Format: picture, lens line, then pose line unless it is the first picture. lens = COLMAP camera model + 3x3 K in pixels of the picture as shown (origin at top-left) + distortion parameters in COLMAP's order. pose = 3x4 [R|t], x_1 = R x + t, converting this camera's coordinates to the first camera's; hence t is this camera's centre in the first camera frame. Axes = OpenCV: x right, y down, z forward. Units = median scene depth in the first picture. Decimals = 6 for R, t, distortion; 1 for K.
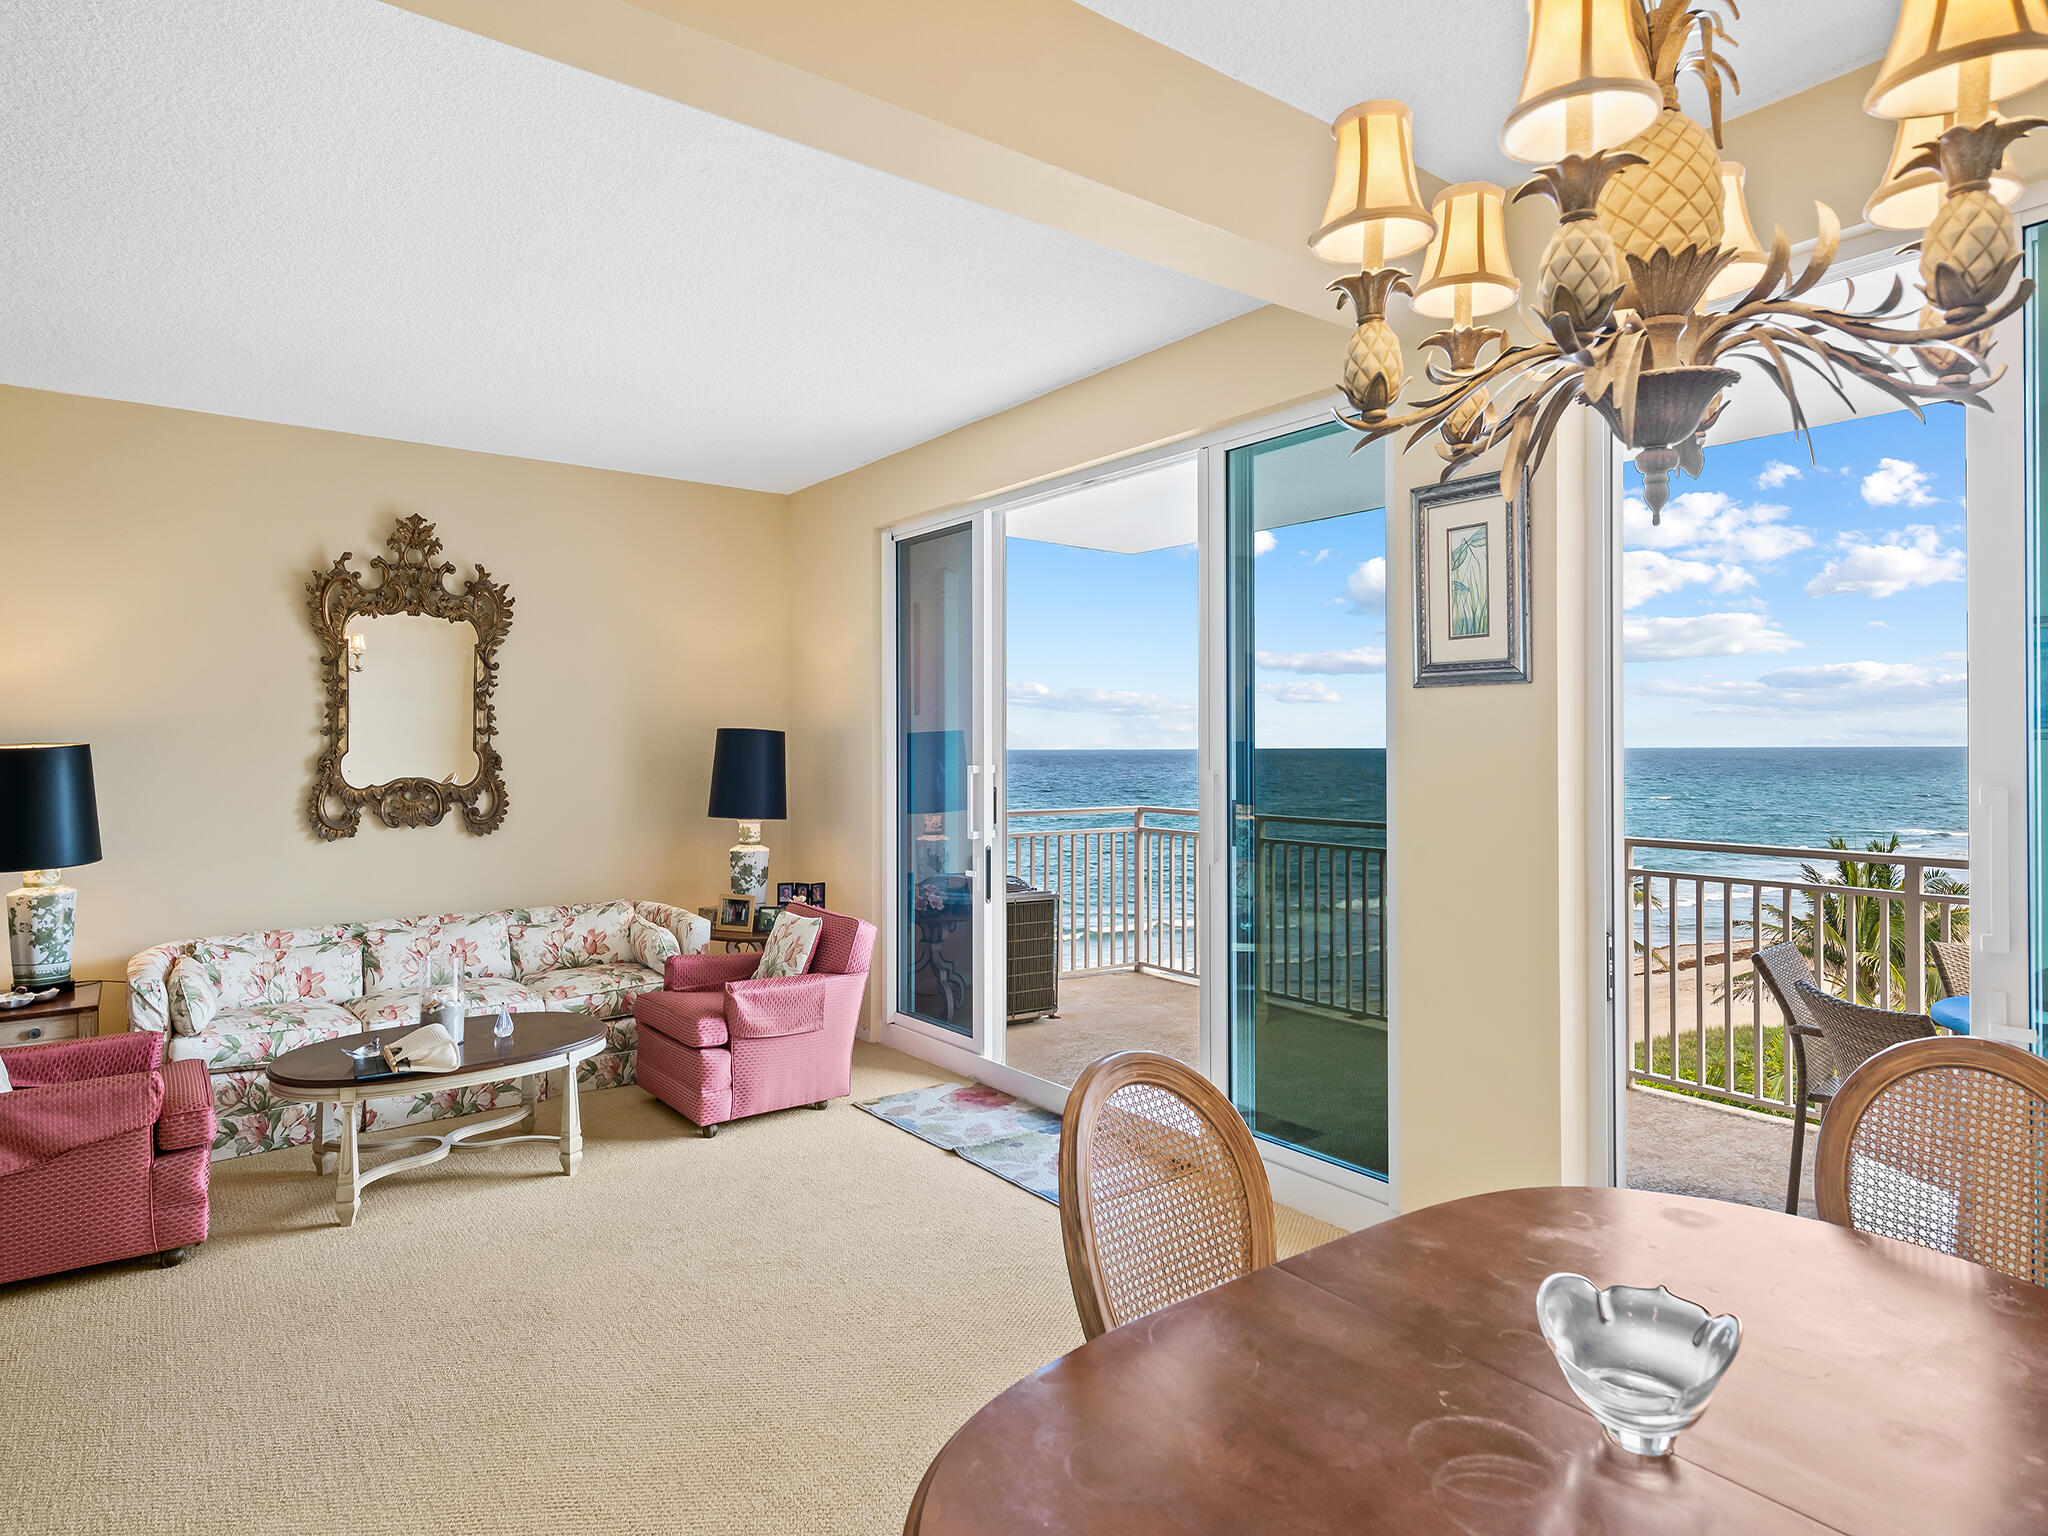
lens RADIAL K [[1185.0, 0, 1024.0], [0, 1185.0, 768.0], [0, 0, 1]] dist [-0.000544, -0.001073]
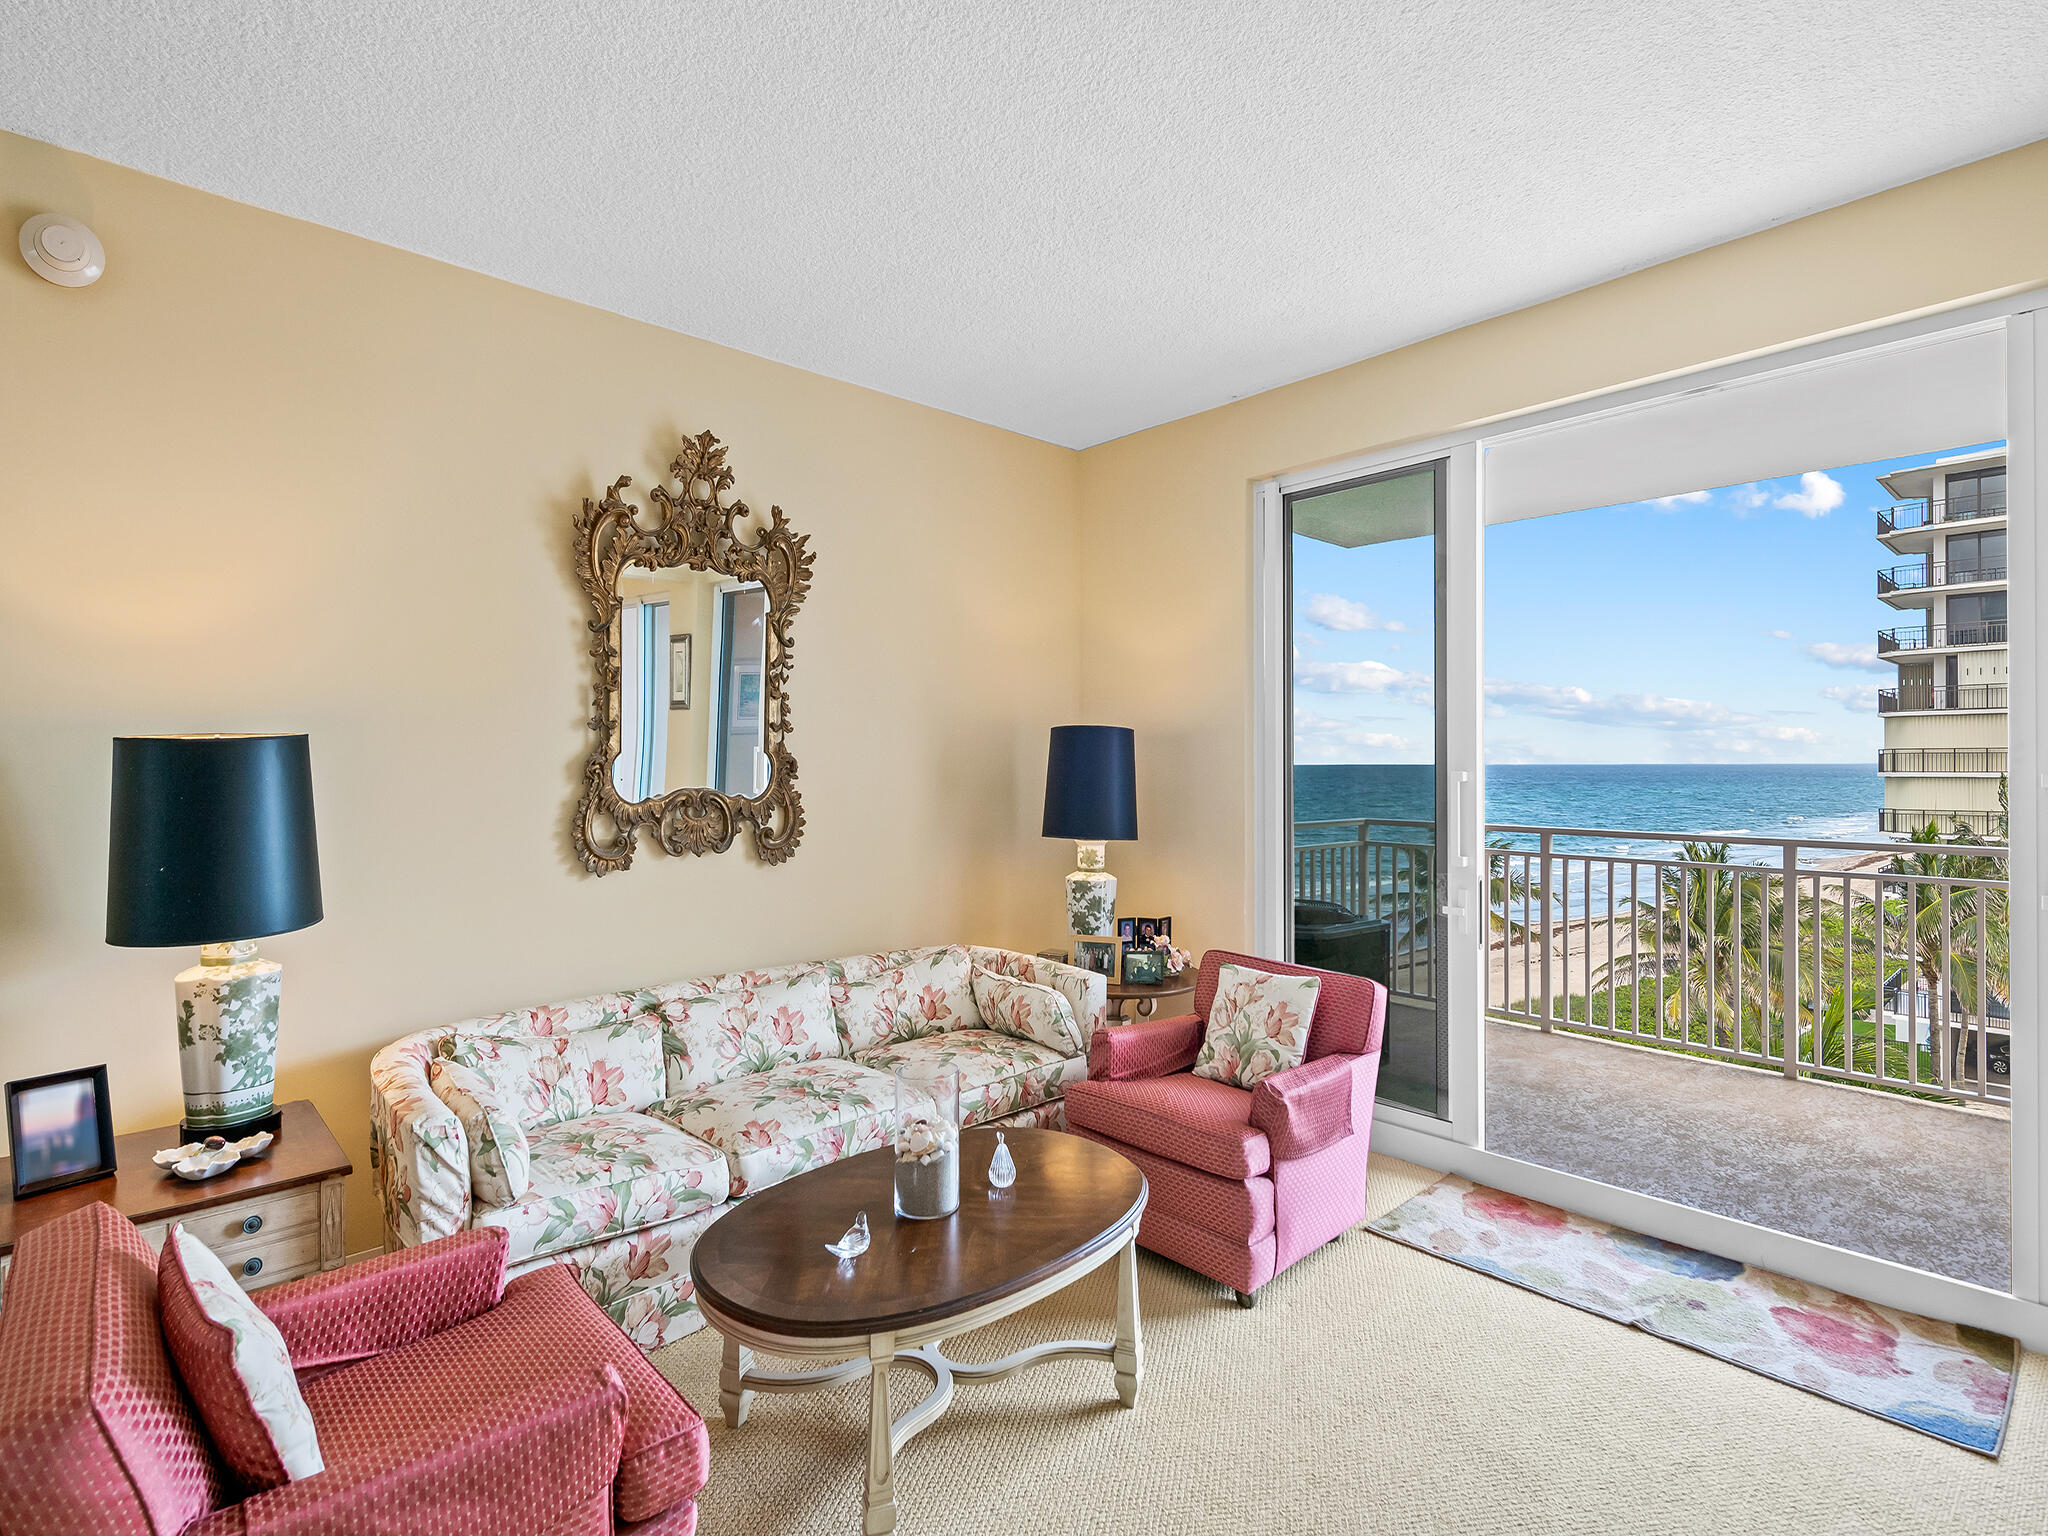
lens RADIAL K [[1032.5, 0, 1023.3], [0, 1032.5, 781.0], [0, 0, 1]] dist [0.002997, -0.000126]
pose [[0.995979, -0.000228, 0.089586, -0.383168], [0.000139, 0.999999, 0.000999, 0.003062], [-0.089586, -0.000982, 0.995979, 0.348125]]
